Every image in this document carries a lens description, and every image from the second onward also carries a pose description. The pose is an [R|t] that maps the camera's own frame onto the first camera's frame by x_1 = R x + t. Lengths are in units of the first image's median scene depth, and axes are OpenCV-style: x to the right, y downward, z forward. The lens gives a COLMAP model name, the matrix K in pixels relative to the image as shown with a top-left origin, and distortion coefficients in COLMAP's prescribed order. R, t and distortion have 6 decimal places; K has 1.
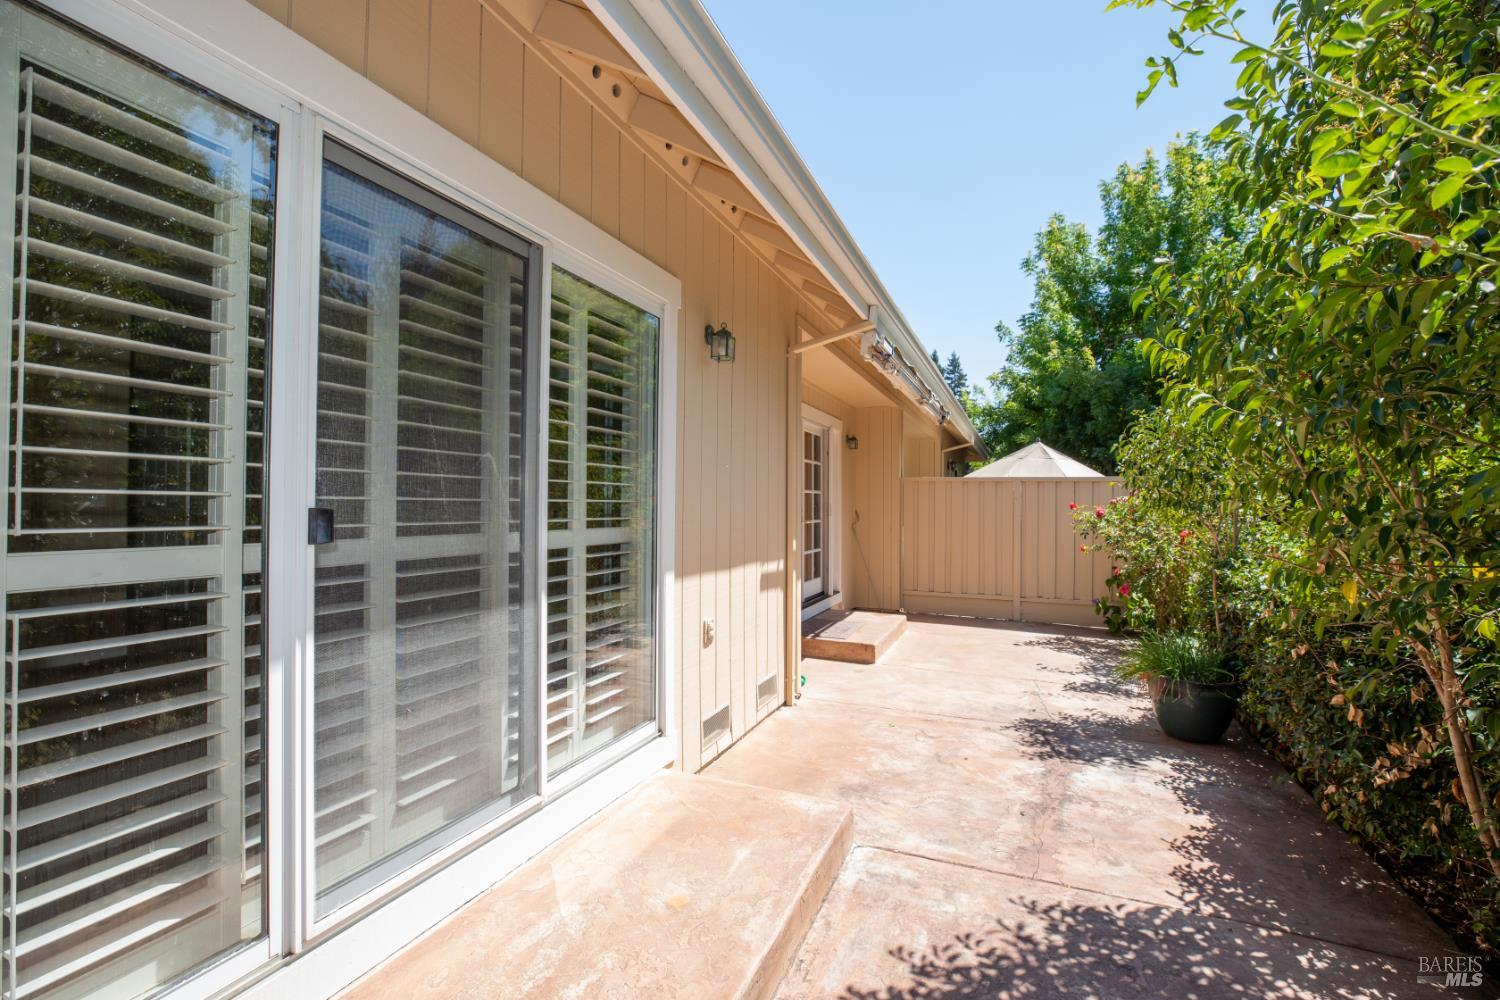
lens RADIAL K [[681.2, 0, 743.0], [0, 681.2, 502.2], [0, 0, 1]] dist [-0.045067, 0.012884]
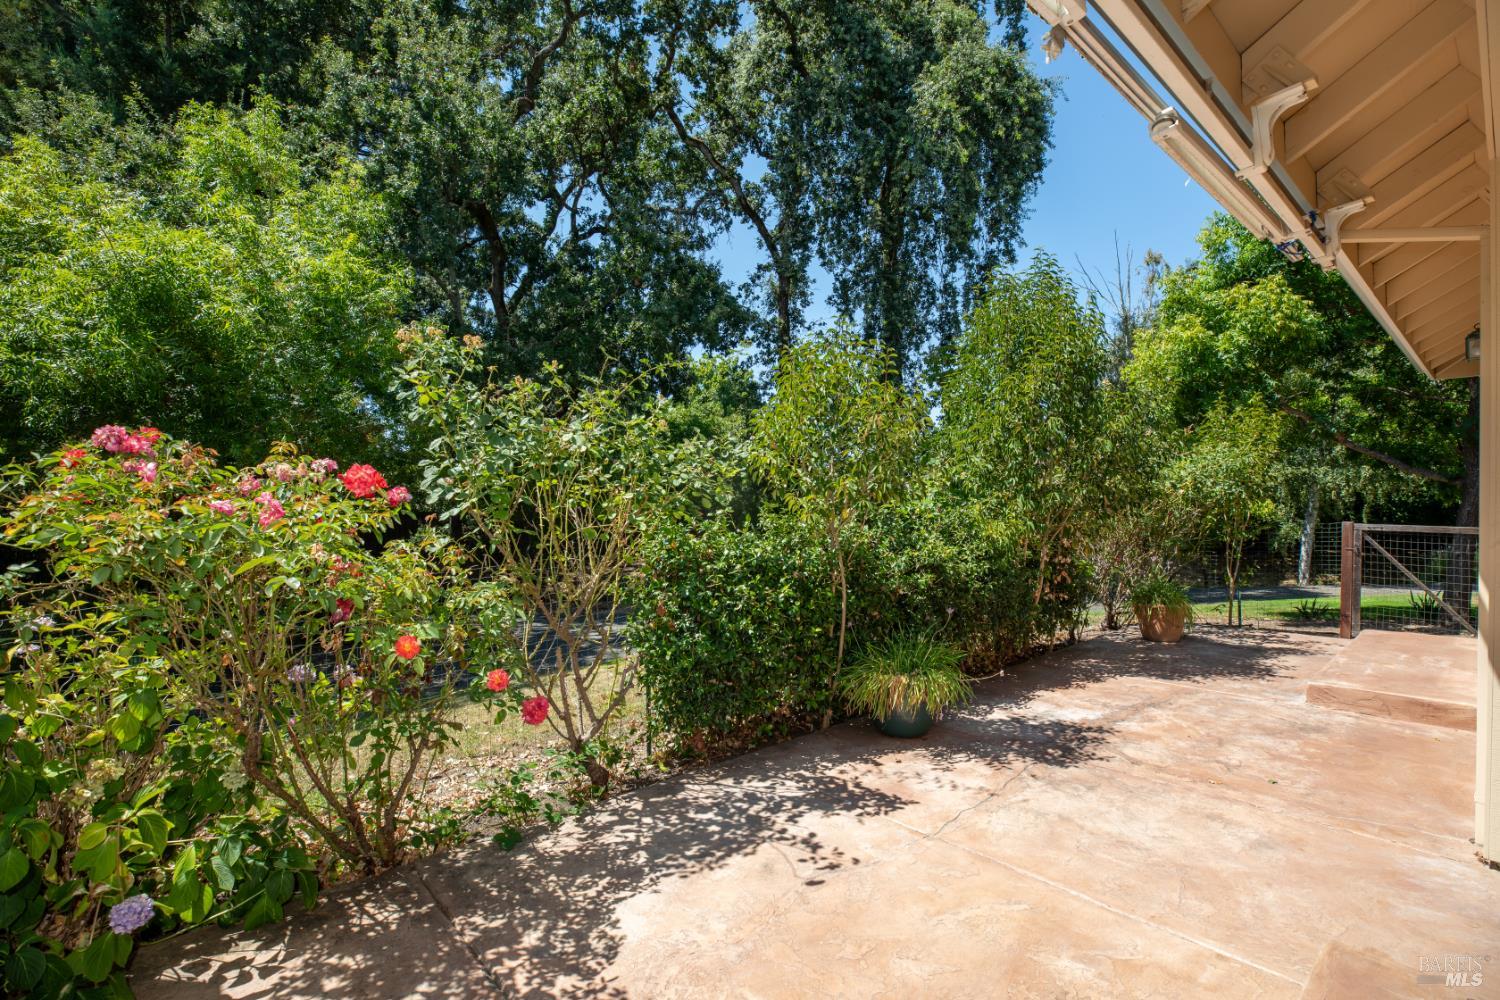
lens RADIAL K [[681.2, 0, 754.4], [0, 681.2, 478.9], [0, 0, 1]] dist [-0.045067, 0.012884]
pose [[-0.893919, -0.004196, 0.448210, 0.471936], [-0.016430, 0.999591, -0.023410, 0.016871], [-0.447928, -0.028291, -0.893622, 2.231765]]
